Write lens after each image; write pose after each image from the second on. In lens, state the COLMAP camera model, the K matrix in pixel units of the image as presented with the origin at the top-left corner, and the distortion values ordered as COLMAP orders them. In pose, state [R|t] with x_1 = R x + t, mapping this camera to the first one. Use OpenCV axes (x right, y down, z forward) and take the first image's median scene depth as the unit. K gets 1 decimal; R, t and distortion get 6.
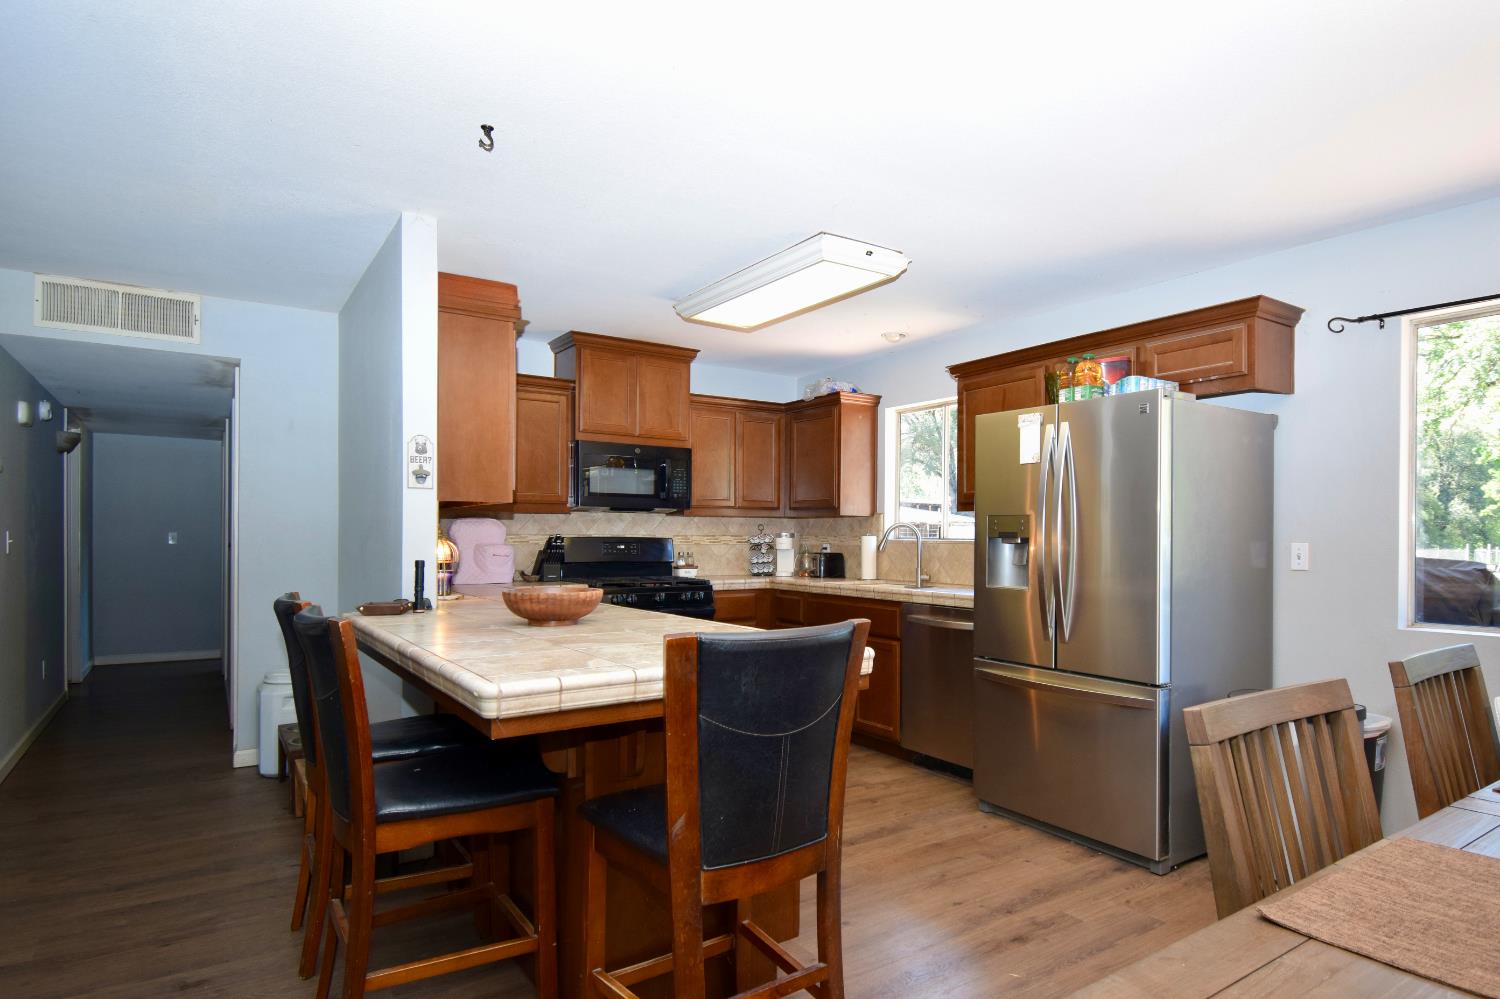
lens RADIAL K [[832.3, 0, 752.0], [0, 832.3, 535.8], [0, 0, 1]] dist [-0.000531, -0.000060]
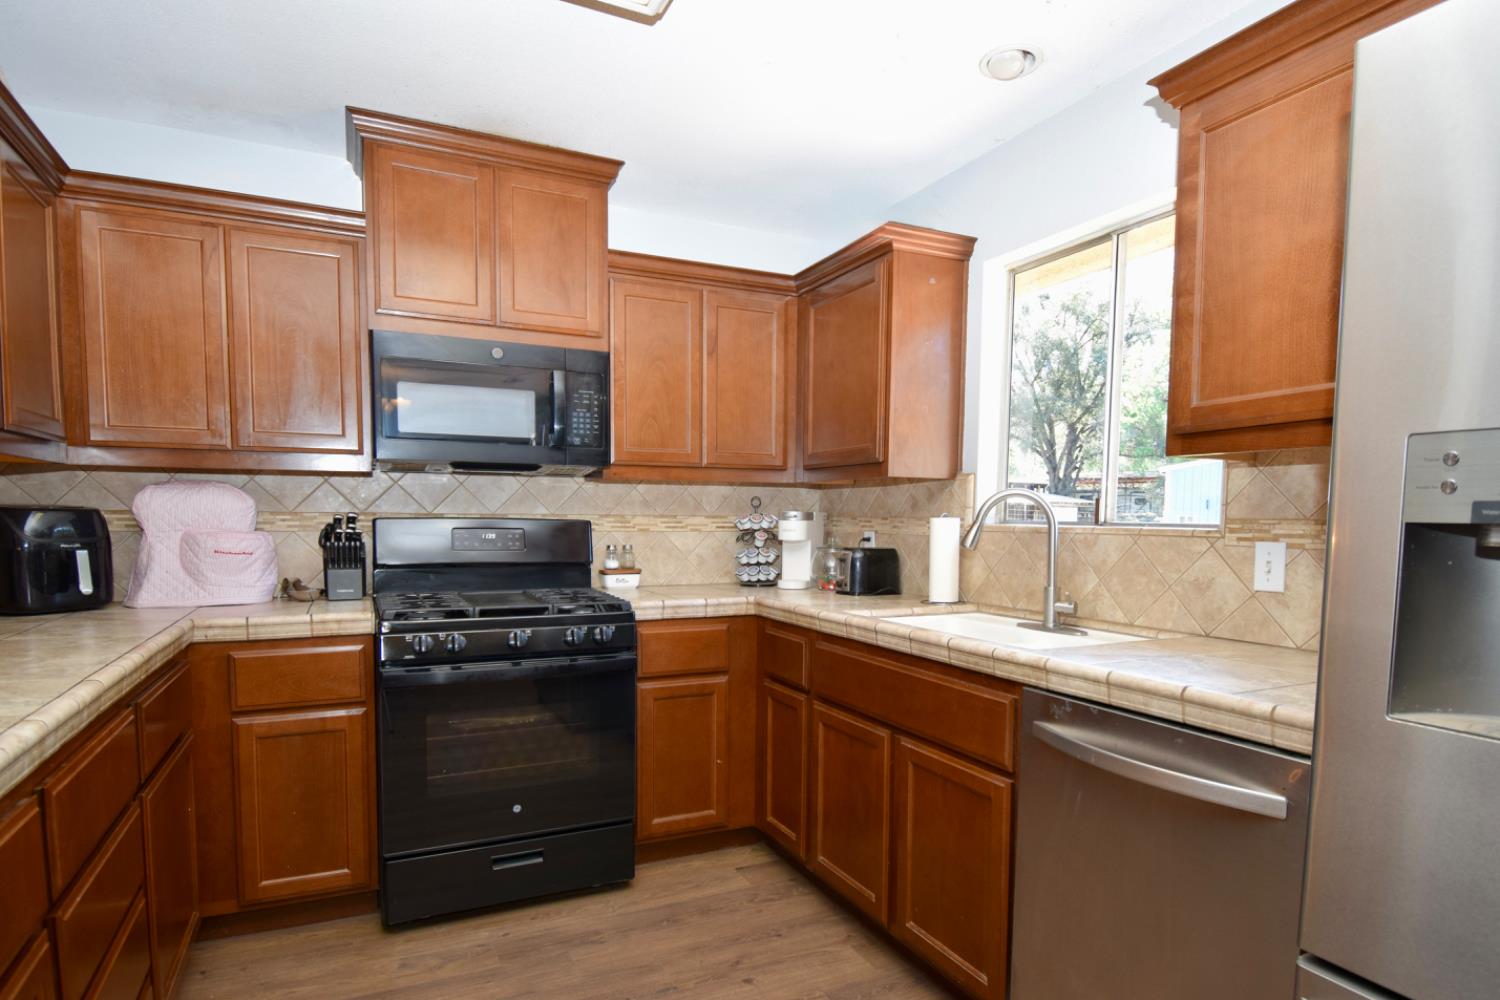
lens RADIAL K [[786.2, 0, 746.6], [0, 786.2, 569.2], [0, 0, 1]] dist [-0.000427, -0.000474]
pose [[0.992467, 0.010298, -0.122082, 0.075608], [-0.002221, 0.997810, 0.066112, 0.000294], [0.122495, -0.065343, 0.990316, 0.483894]]
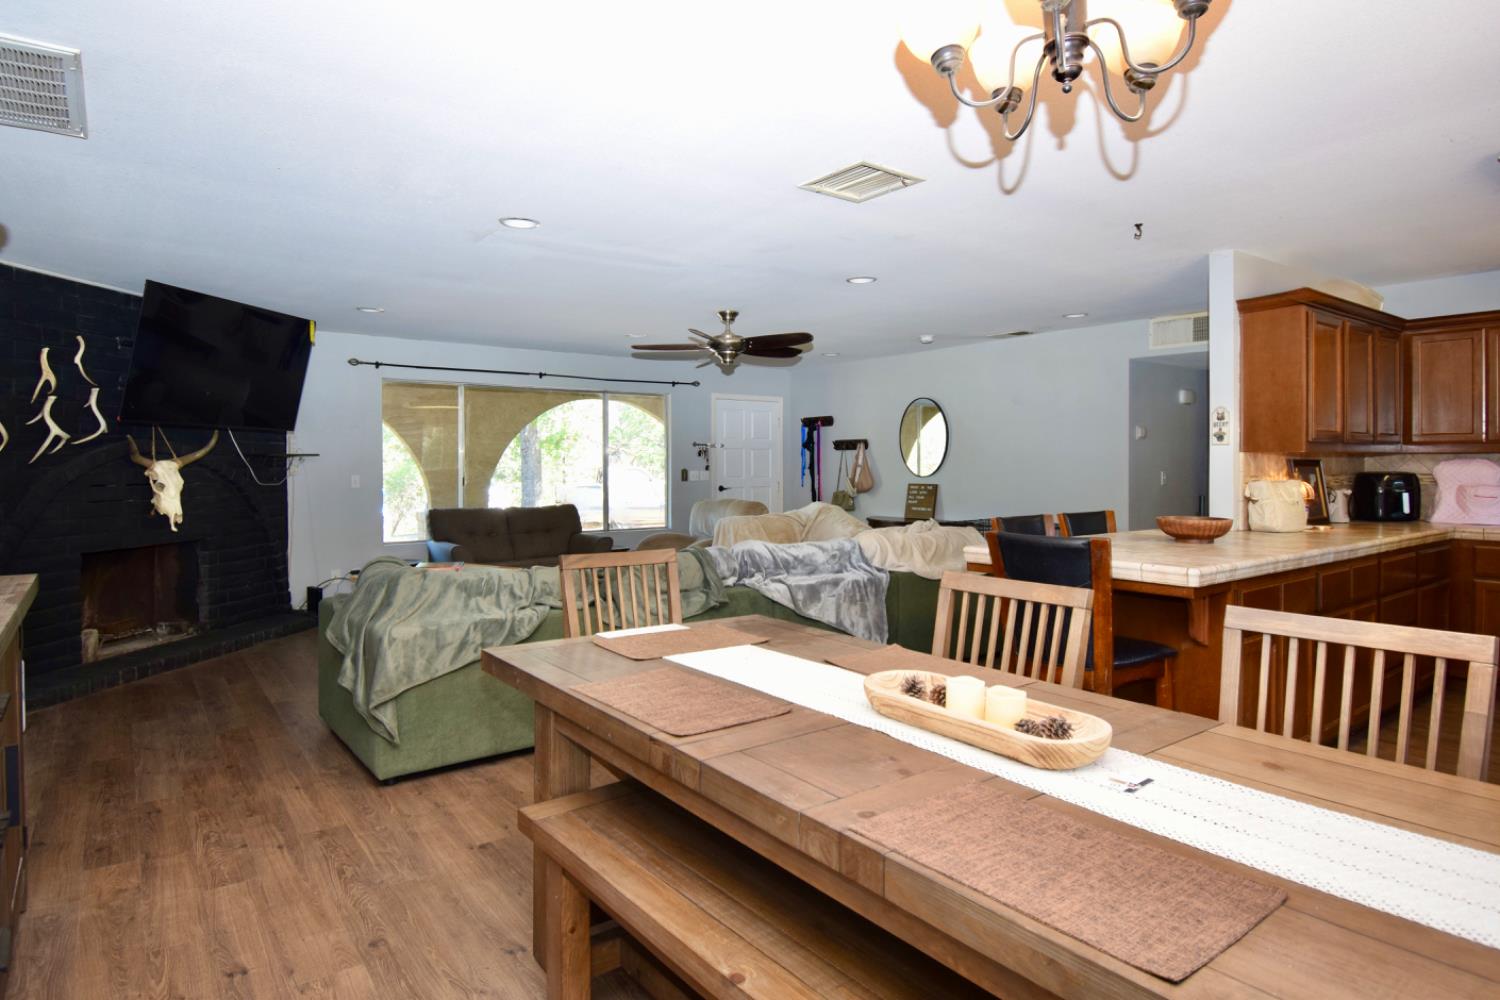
lens RADIAL K [[835.2, 0, 748.8], [0, 835.2, 465.2], [0, 0, 1]] dist [-0.002604, -0.000982]
pose [[0.070674, 0.002014, -0.997497, 0.544082], [0.002842, 0.999993, 0.002220, -0.016040], [0.997495, -0.002991, 0.070667, 0.062630]]
